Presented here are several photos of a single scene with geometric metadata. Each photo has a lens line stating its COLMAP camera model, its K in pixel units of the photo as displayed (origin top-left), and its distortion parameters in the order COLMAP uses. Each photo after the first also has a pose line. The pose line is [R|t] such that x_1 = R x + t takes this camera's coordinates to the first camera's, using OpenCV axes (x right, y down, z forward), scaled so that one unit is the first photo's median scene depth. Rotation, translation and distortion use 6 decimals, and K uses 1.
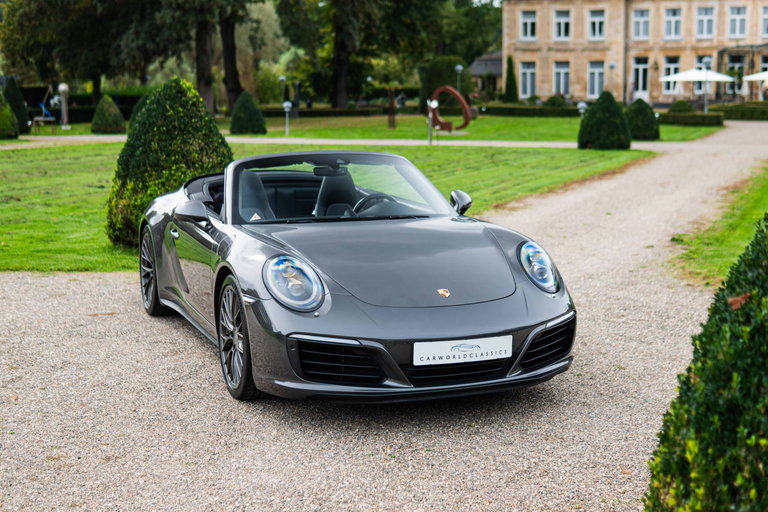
lens RADIAL K [[1120.4, 0, 383.8], [0, 1120.4, 269.8], [0, 0, 1]] dist [-0.067849, 0.030821]
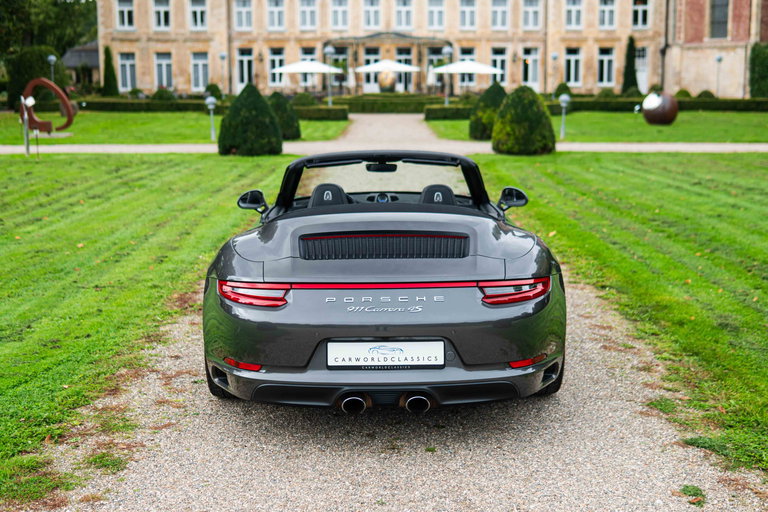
lens RADIAL K [[1018.0, 0, 384.0], [0, 1018.0, 256.0], [0, 0, 1]] dist [-0.042822, -0.090606]
pose [[0.926612, -0.060826, 0.371067, 0.003214], [0.057307, 0.998146, 0.020513, -0.021112], [-0.371627, 0.002257, 0.928379, 0.132214]]
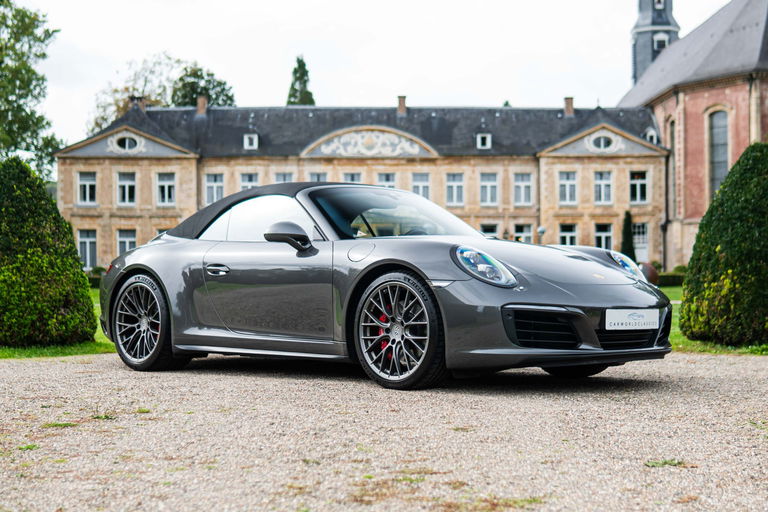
lens RADIAL K [[1314.0, 0, 385.2], [0, 1314.0, 272.3], [0, 0, 1]] dist [-0.030940, -0.007809]
pose [[0.920467, 0.004558, 0.390794, -0.057983], [0.060359, 0.986277, -0.153670, 0.018023], [-0.386132, 0.165037, 0.907560, -0.011249]]
